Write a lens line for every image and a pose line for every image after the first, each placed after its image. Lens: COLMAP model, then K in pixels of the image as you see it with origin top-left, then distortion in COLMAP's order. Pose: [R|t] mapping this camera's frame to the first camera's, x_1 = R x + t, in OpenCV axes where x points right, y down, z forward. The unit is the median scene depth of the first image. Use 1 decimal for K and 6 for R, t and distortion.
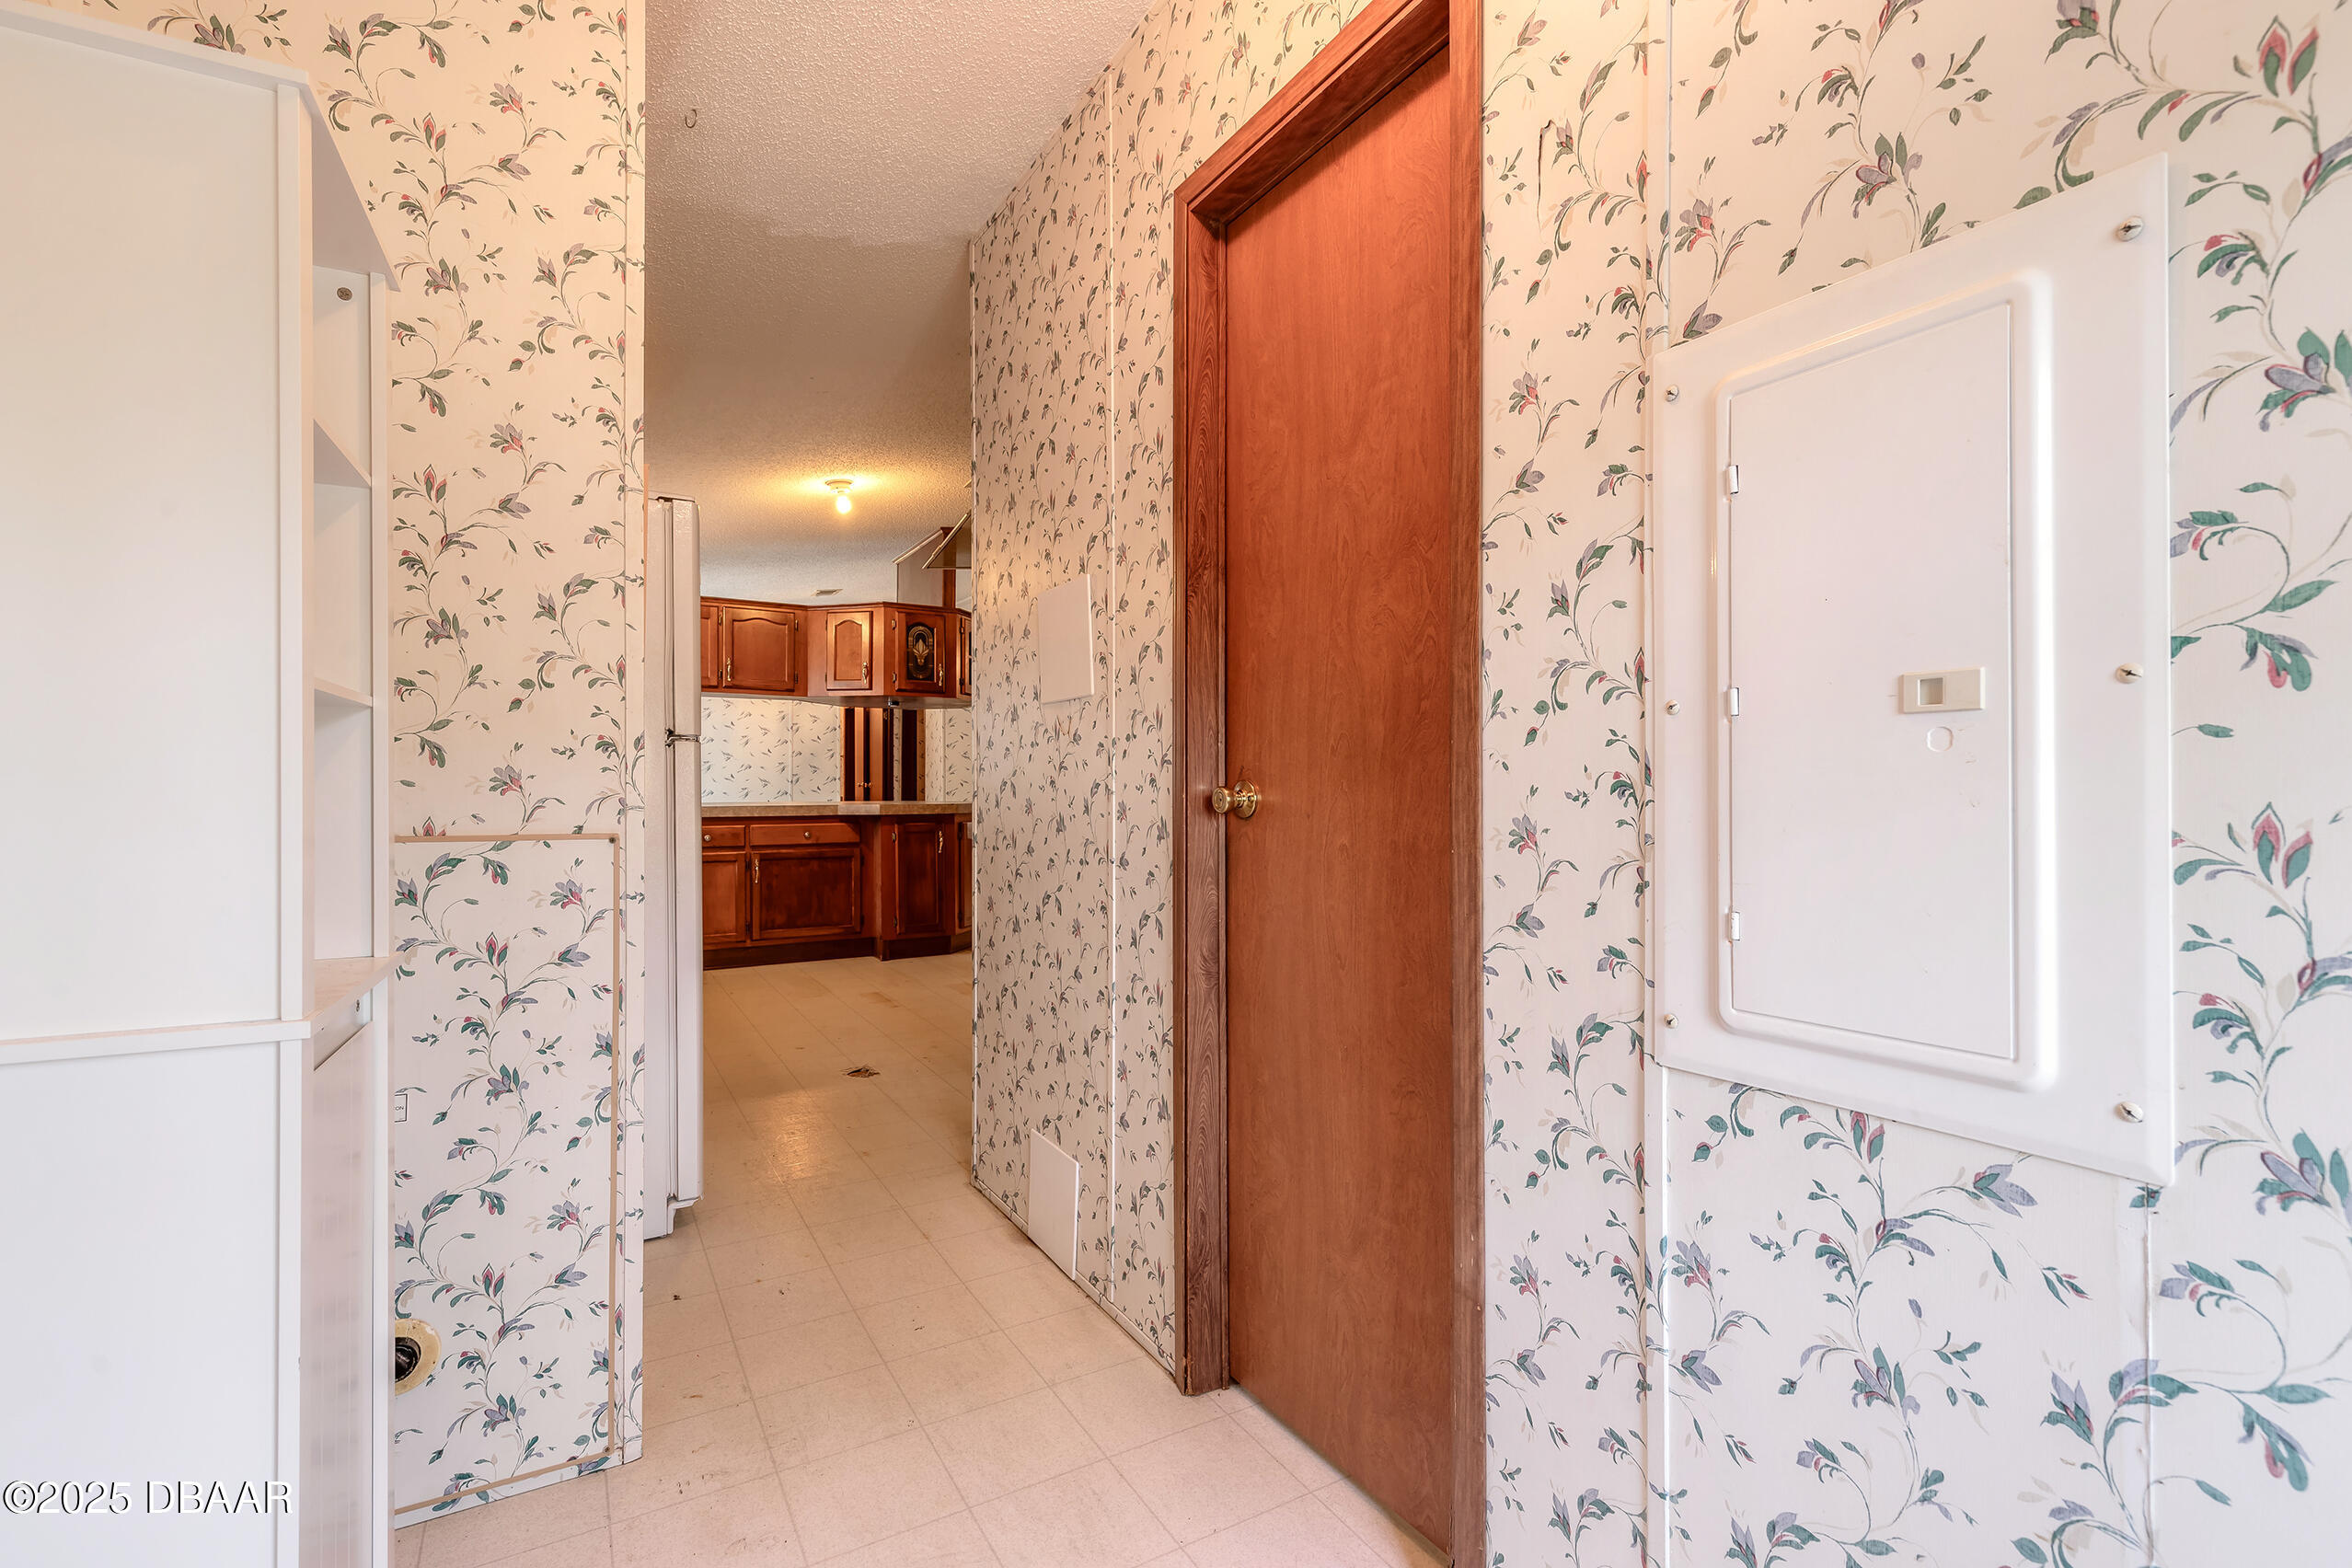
lens RADIAL K [[1061.8, 0, 1172.6], [0, 1061.8, 792.1], [0, 0, 1]] dist [0.008947, -0.001648]
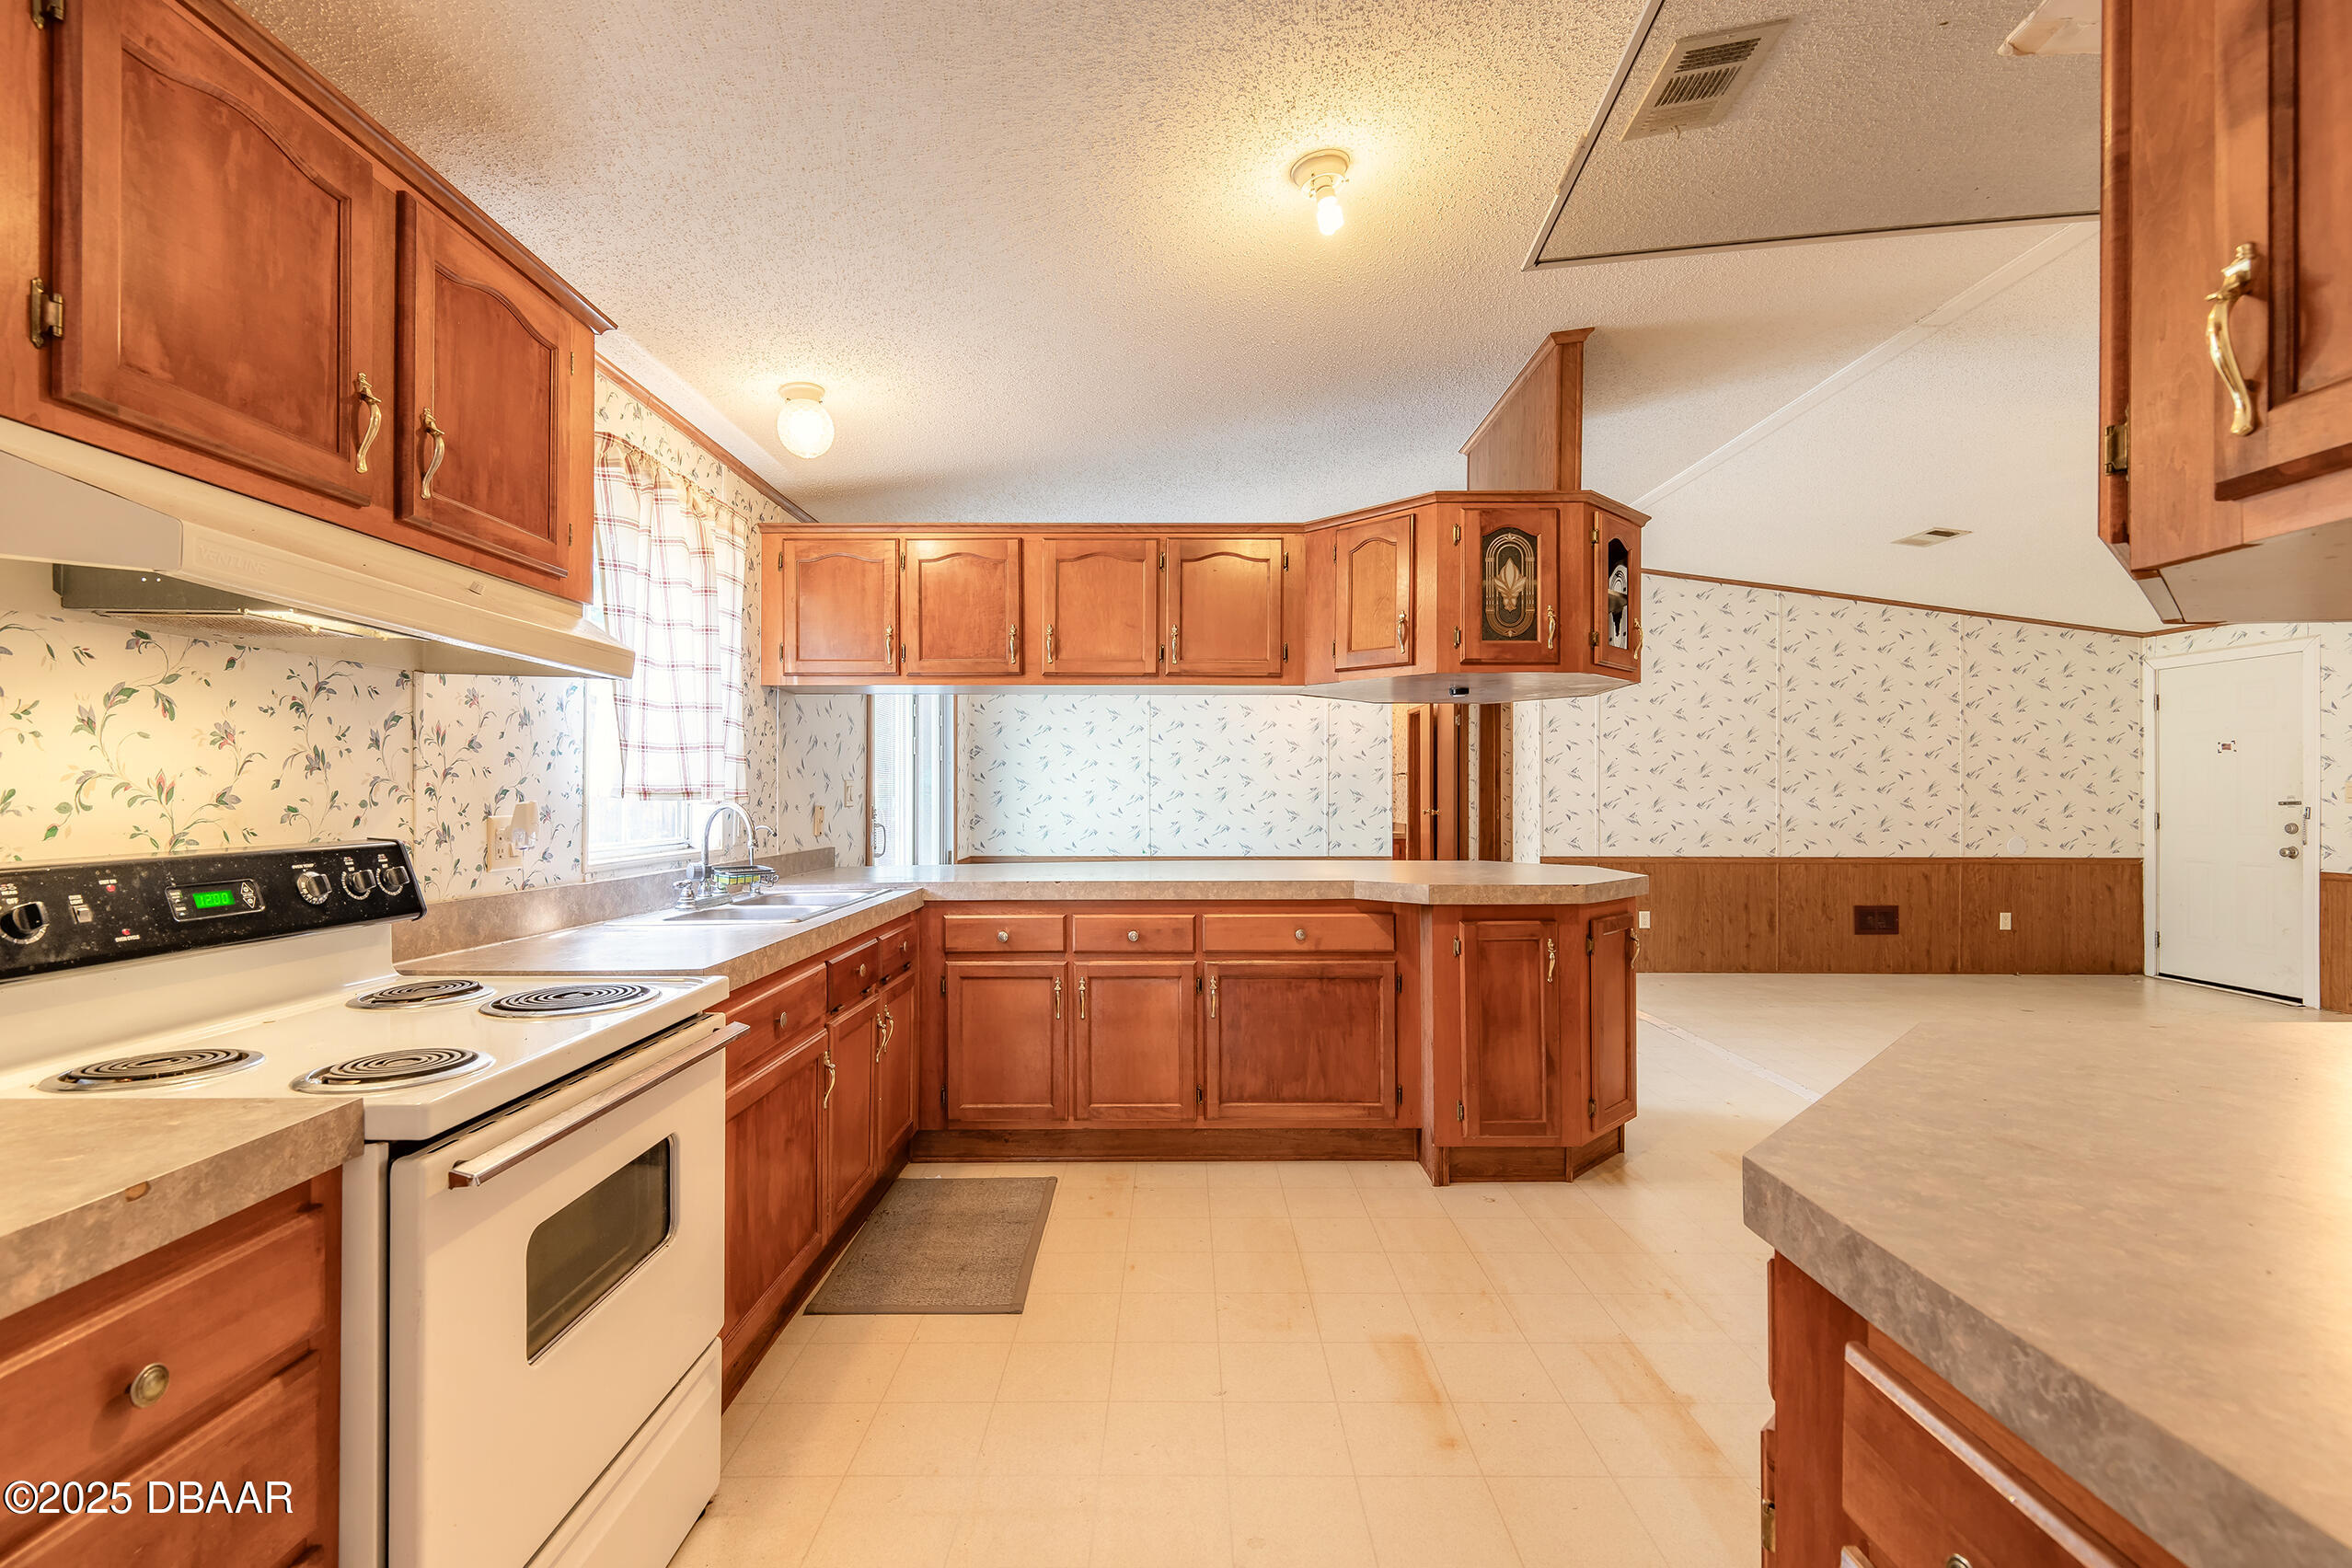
lens RADIAL K [[1061.8, 0, 1172.6], [0, 1061.8, 792.1], [0, 0, 1]] dist [0.008947, -0.001648]
pose [[0.859810, -0.002644, -0.510608, -0.116012], [-0.002150, 0.999959, -0.008798, -0.027621], [0.510610, 0.008663, 0.859769, 0.479329]]
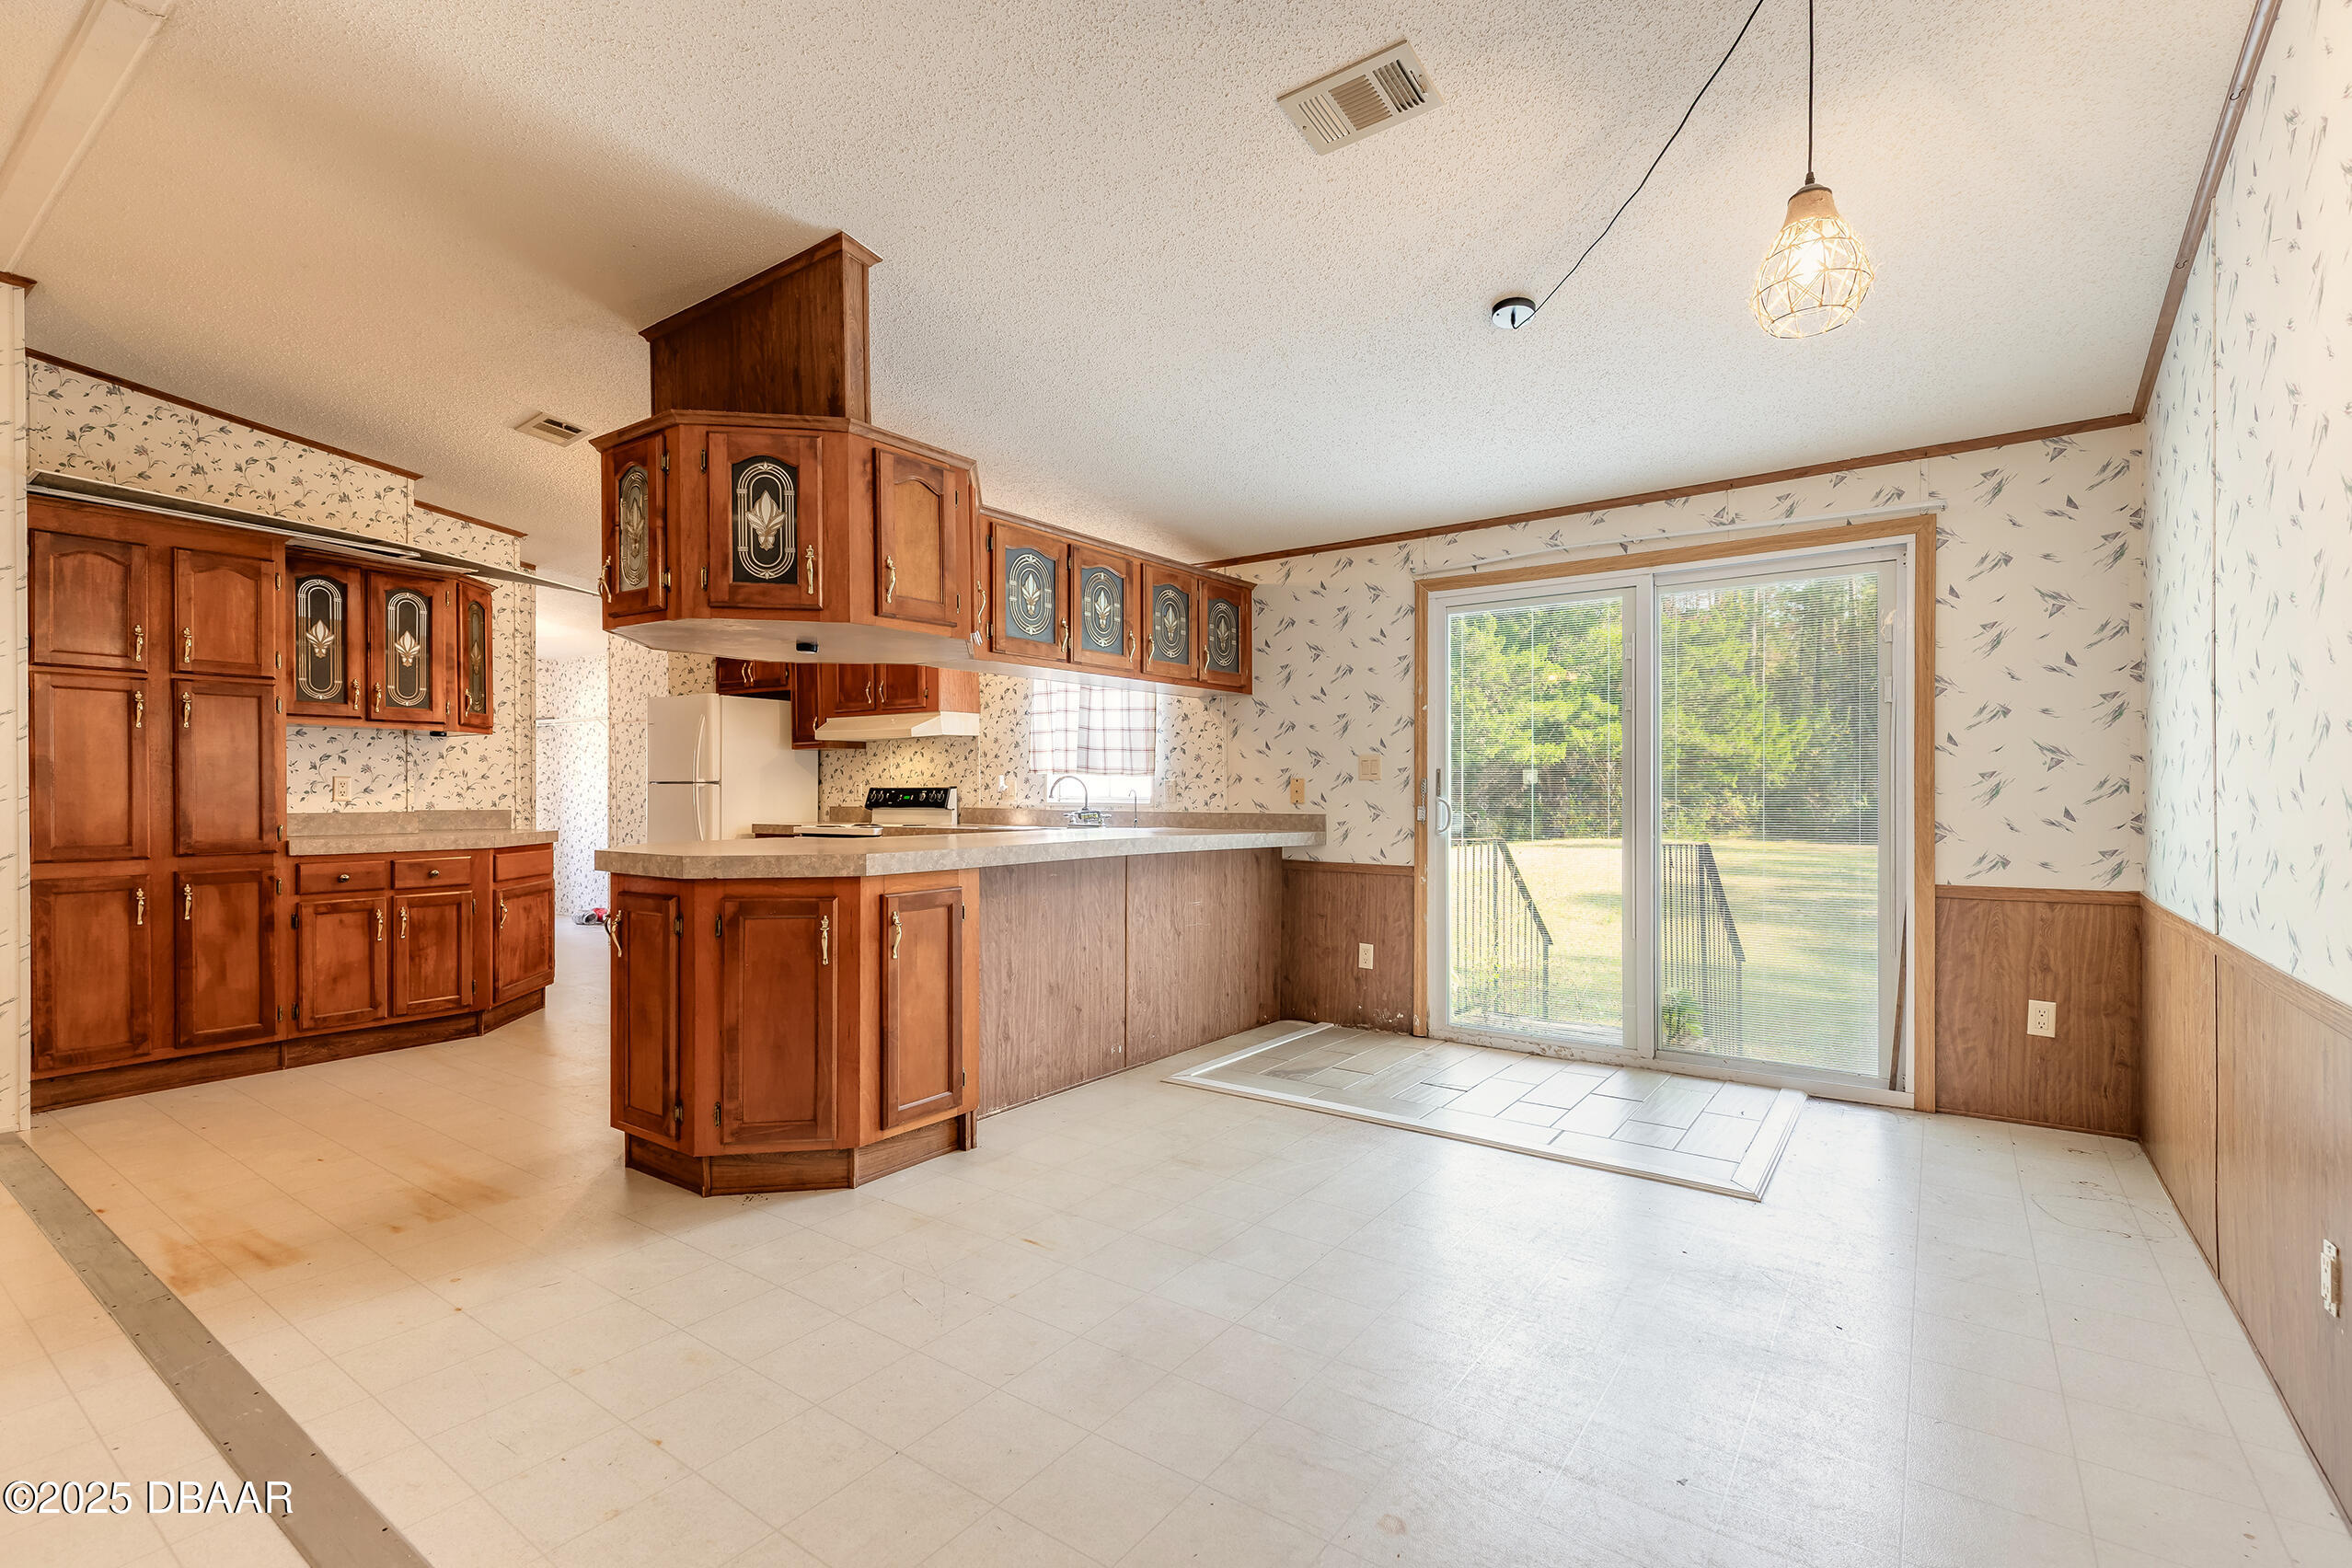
lens RADIAL K [[1061.8, 0, 1172.6], [0, 1061.8, 792.1], [0, 0, 1]] dist [0.008947, -0.001648]
pose [[-0.914835, 0.001031, -0.403827, -0.227905], [-0.002816, 0.999956, 0.008933, -0.021174], [0.403818, 0.009309, -0.914792, 1.611804]]
